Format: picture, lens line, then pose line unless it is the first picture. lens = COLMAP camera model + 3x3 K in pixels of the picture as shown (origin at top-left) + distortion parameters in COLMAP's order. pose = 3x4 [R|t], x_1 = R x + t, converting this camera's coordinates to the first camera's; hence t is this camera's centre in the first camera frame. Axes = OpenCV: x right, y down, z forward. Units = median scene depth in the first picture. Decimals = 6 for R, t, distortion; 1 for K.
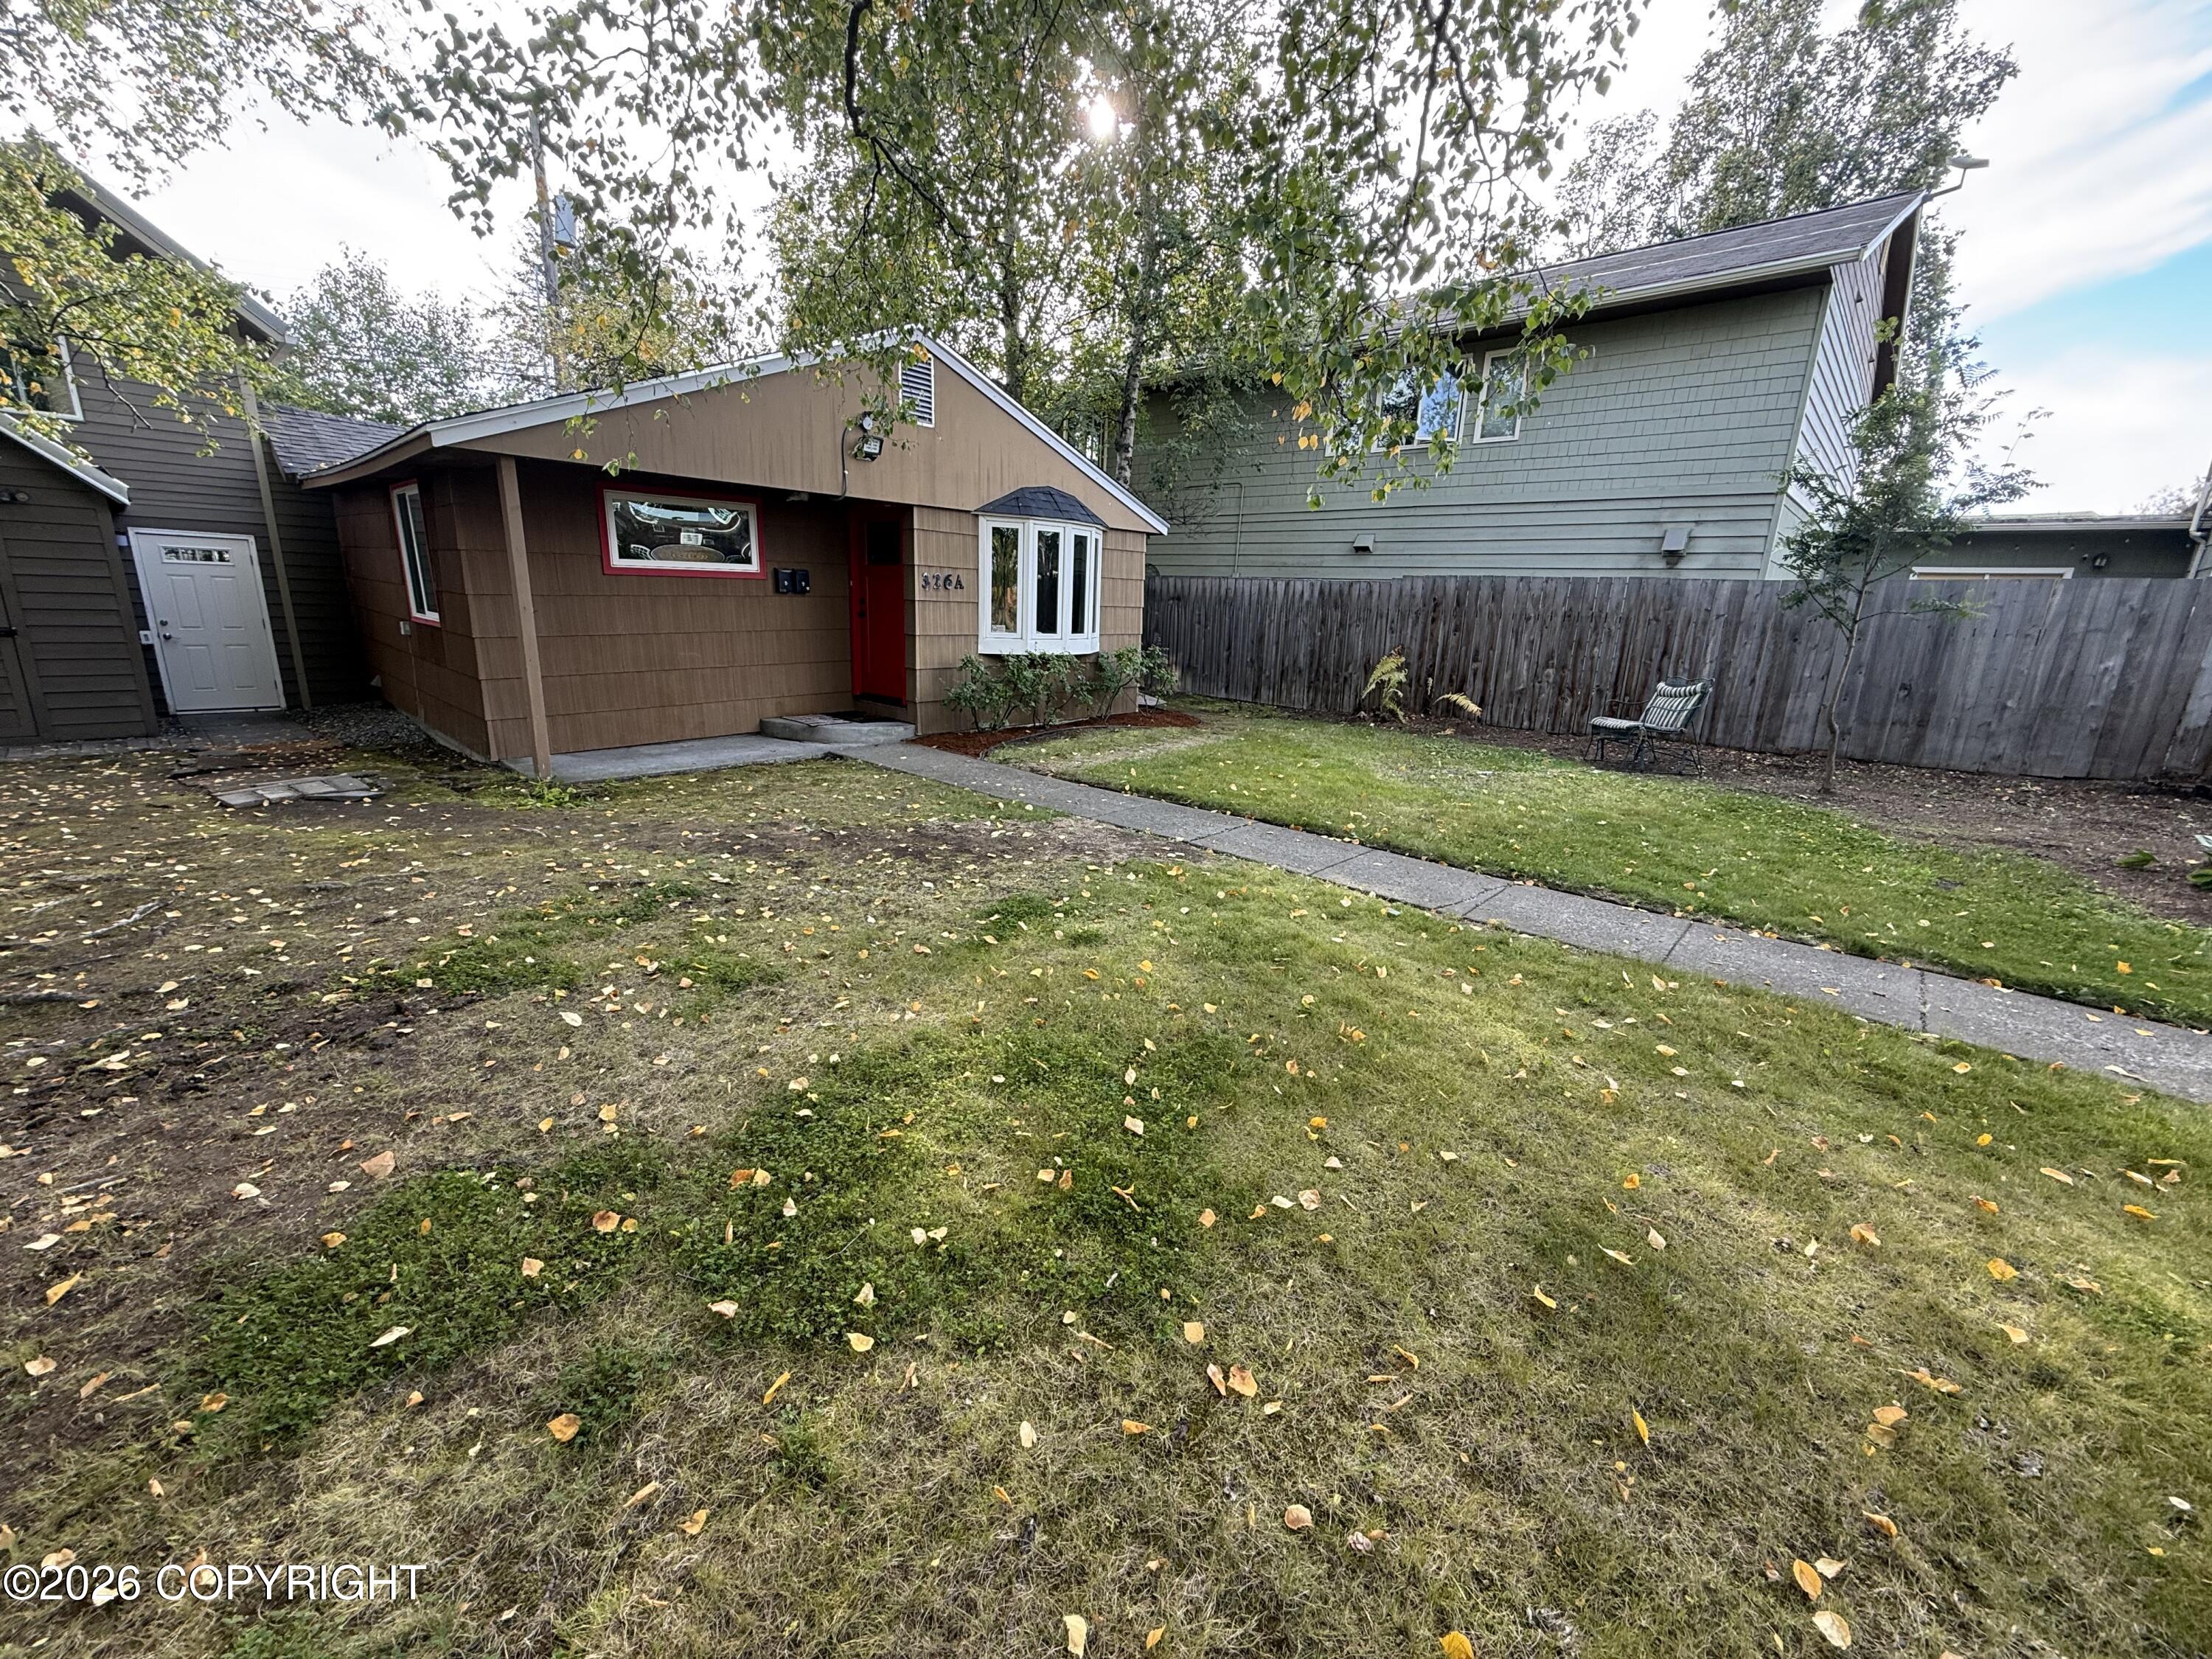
lens RADIAL K [[890.5, 0, 1106.0], [0, 890.5, 829.5], [0, 0, 1]] dist [0.000053, -0.000025]
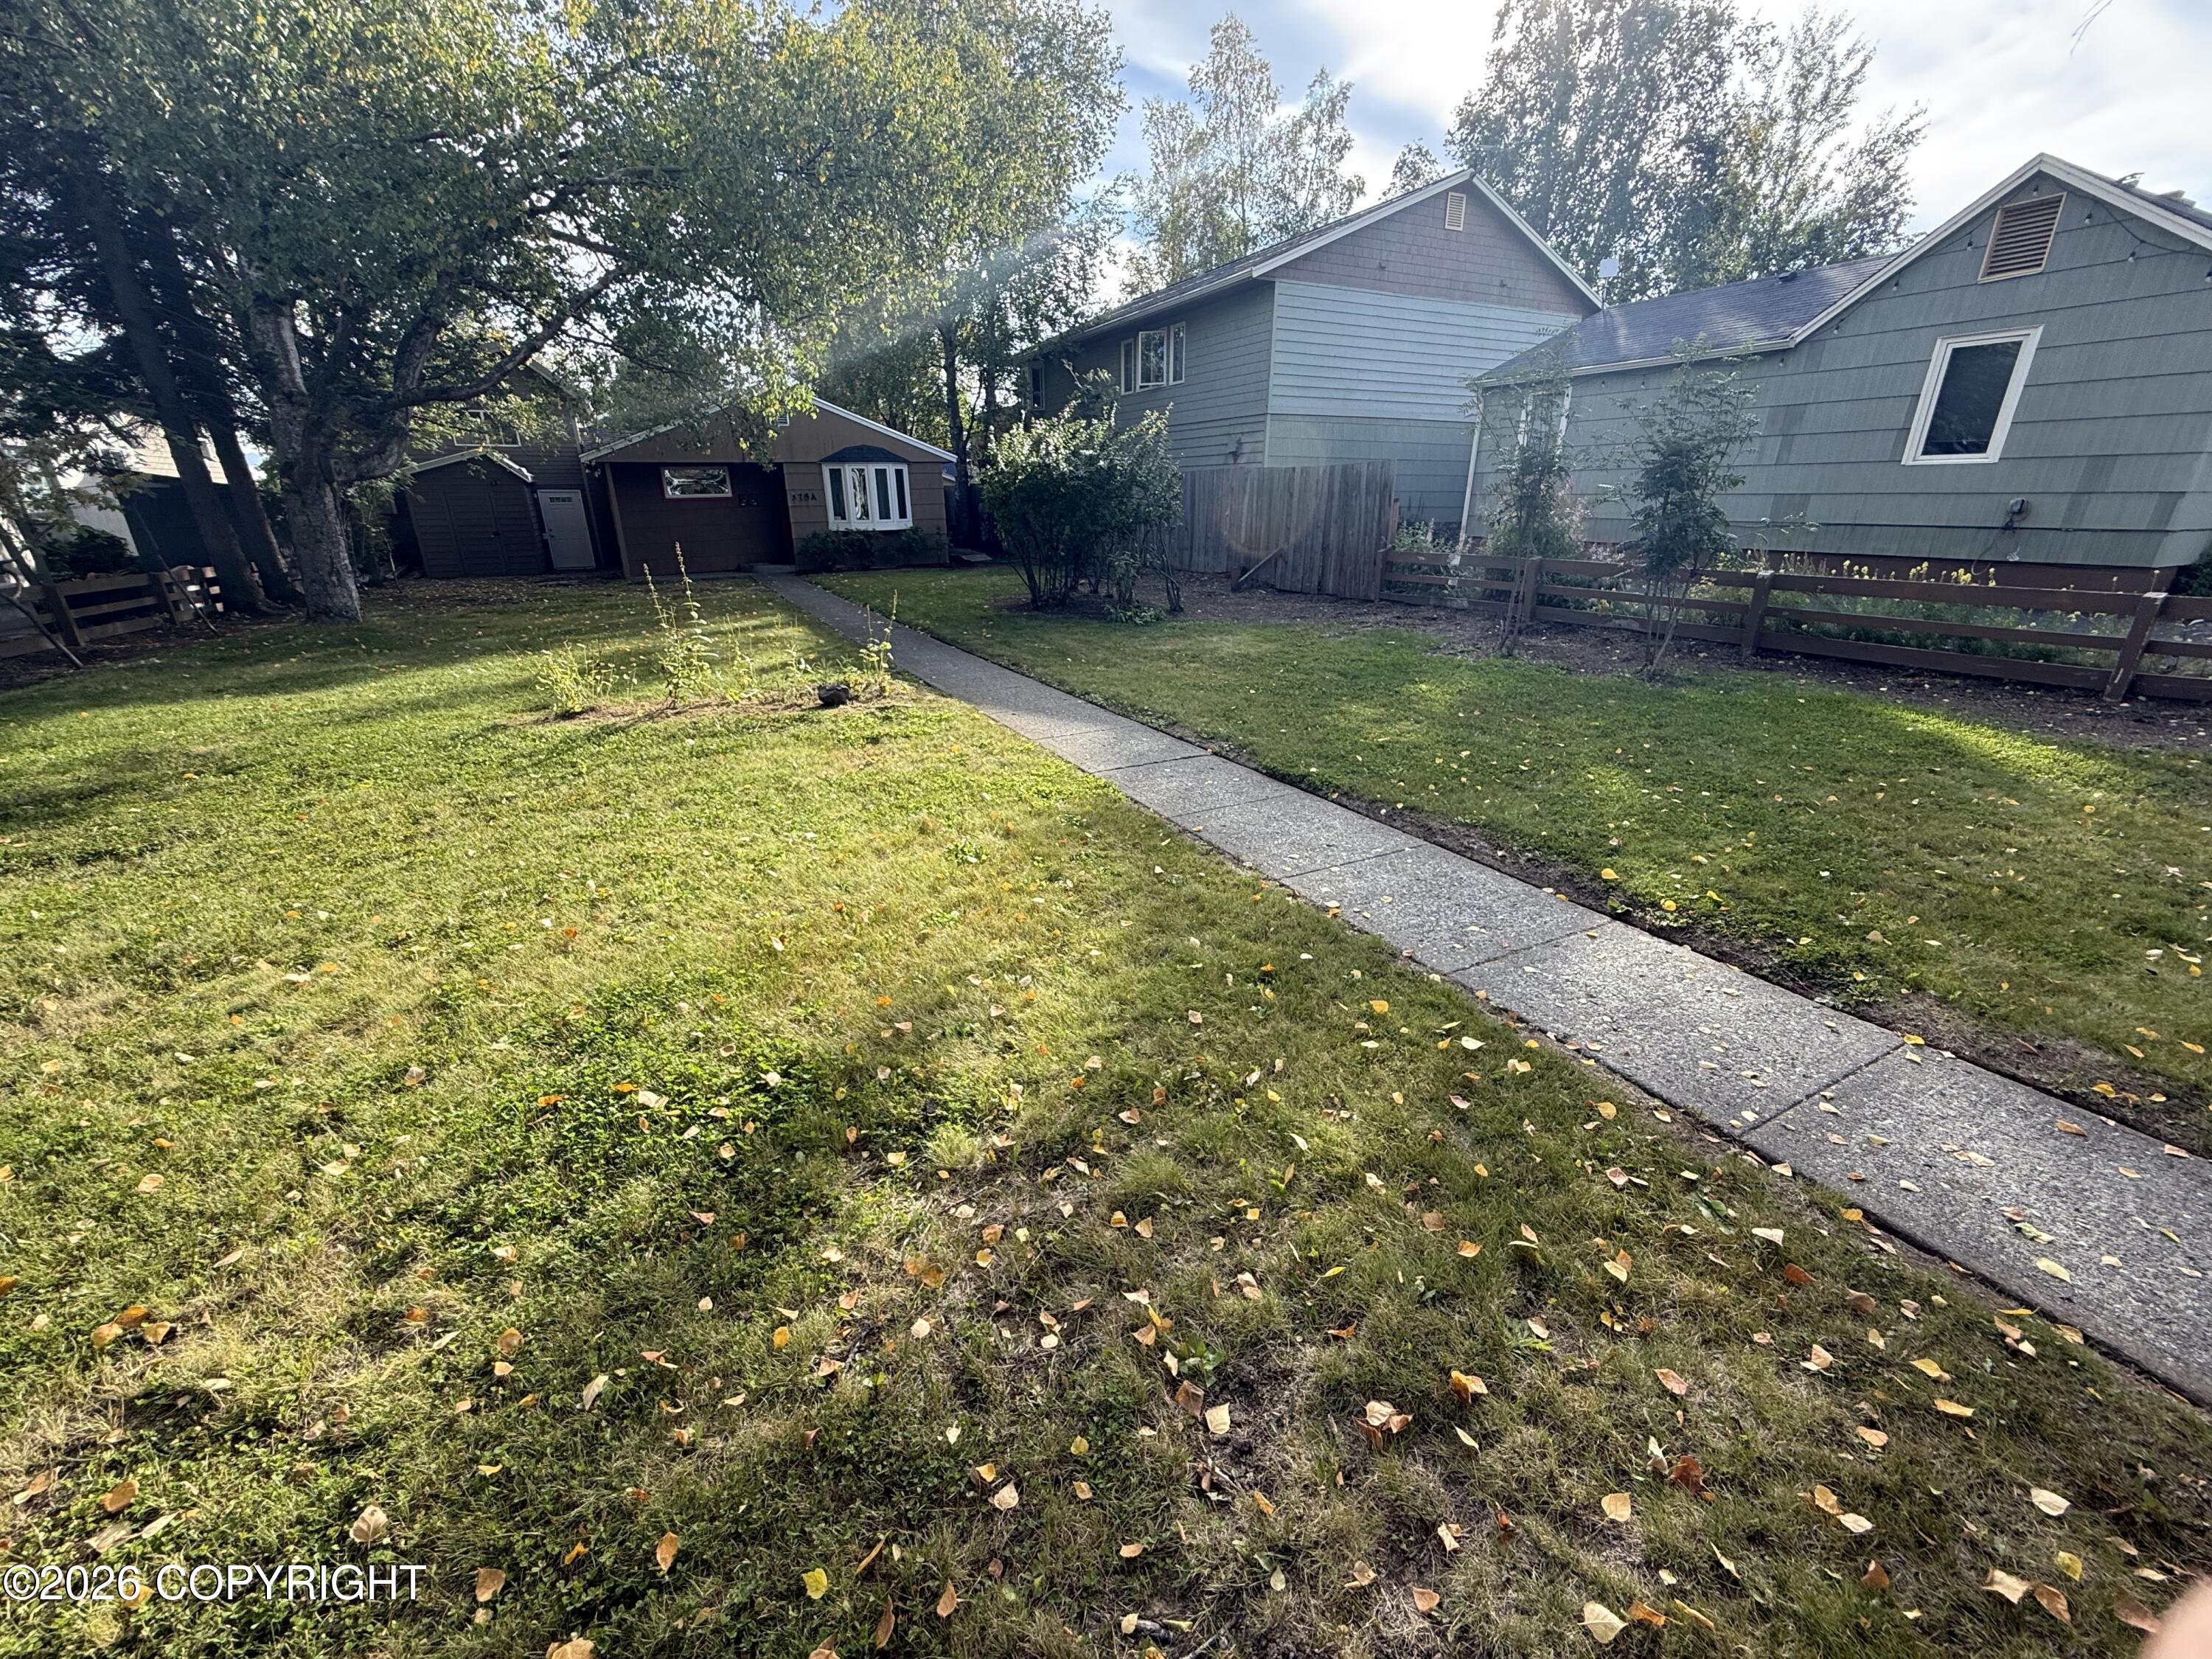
lens RADIAL K [[883.3, 0, 1106.0], [0, 883.3, 829.5], [0, 0, 1]] dist [0.010124, 0.000048]
pose [[0.940768, 0.072274, -0.331259, 1.228820], [-0.035417, 0.992619, 0.115987, 0.243227], [0.337197, -0.097385, 0.936384, -0.829315]]
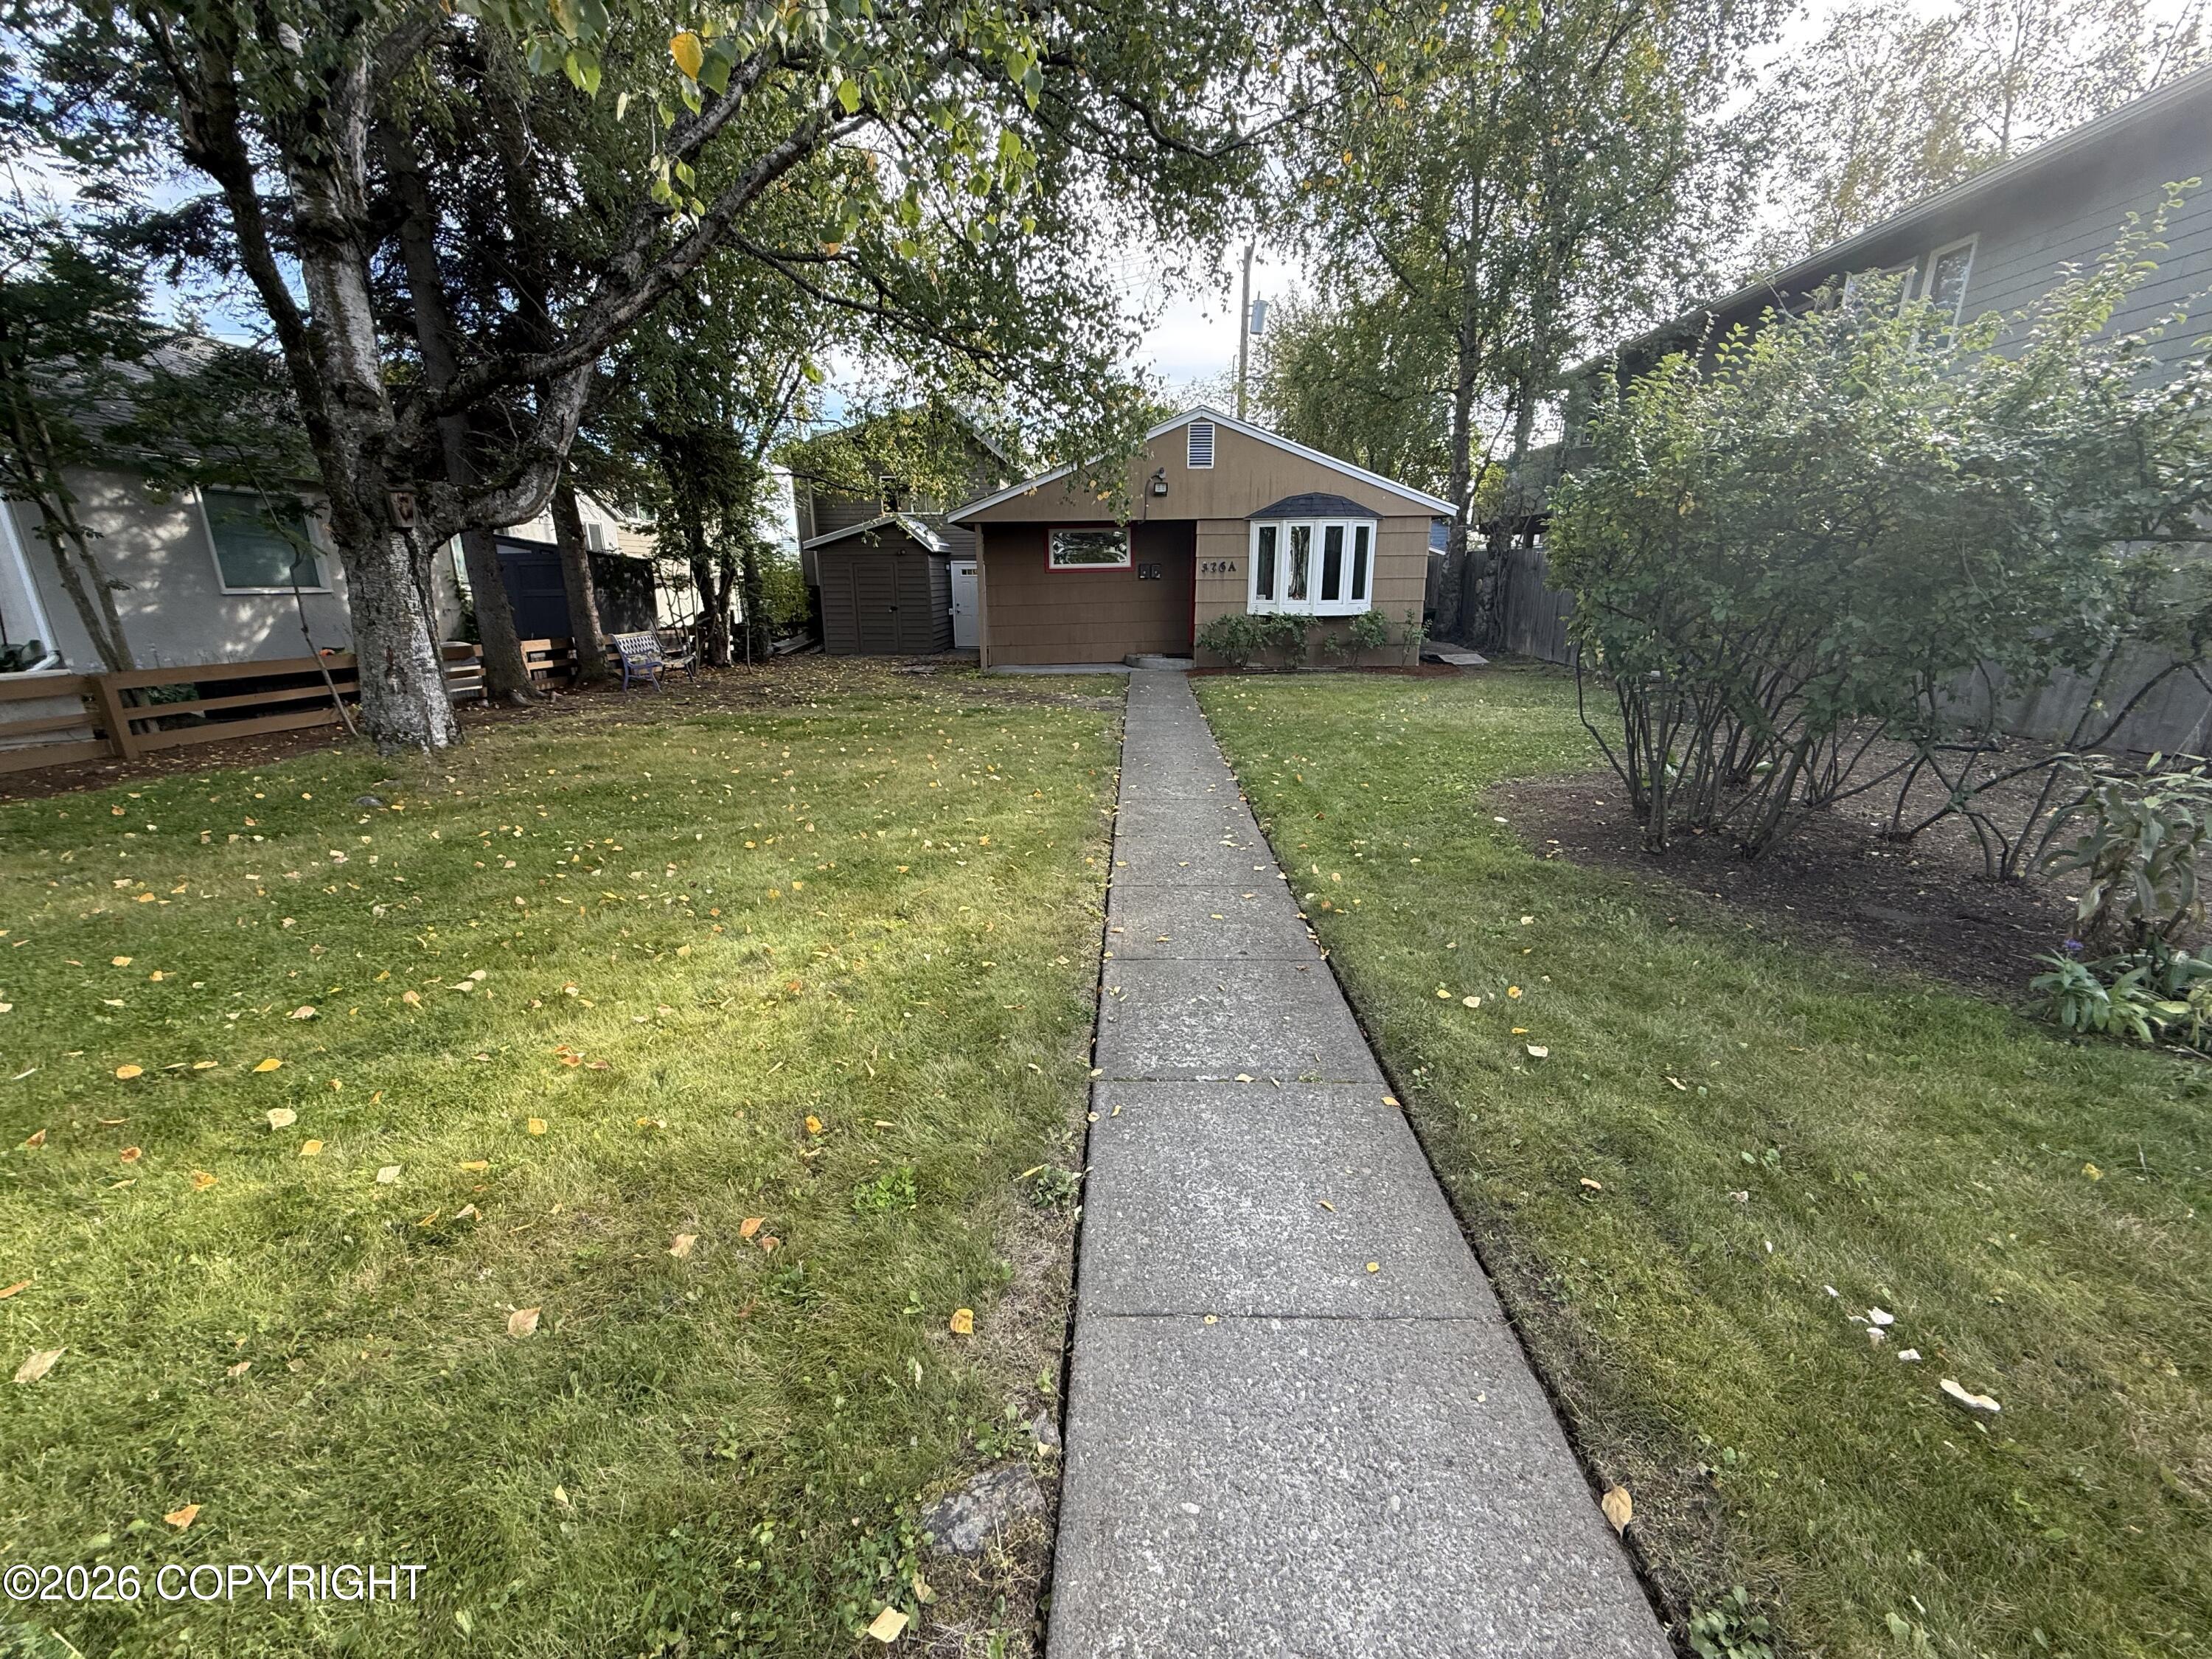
lens RADIAL K [[890.5, 0, 1106.0], [0, 890.5, 829.5], [0, 0, 1]] dist [0.000053, -0.000025]
pose [[0.665000, 0.163569, -0.728711, 0.829425], [-0.153848, 0.984797, 0.080653, 0.069128], [0.730825, 0.058477, 0.680055, -0.149530]]
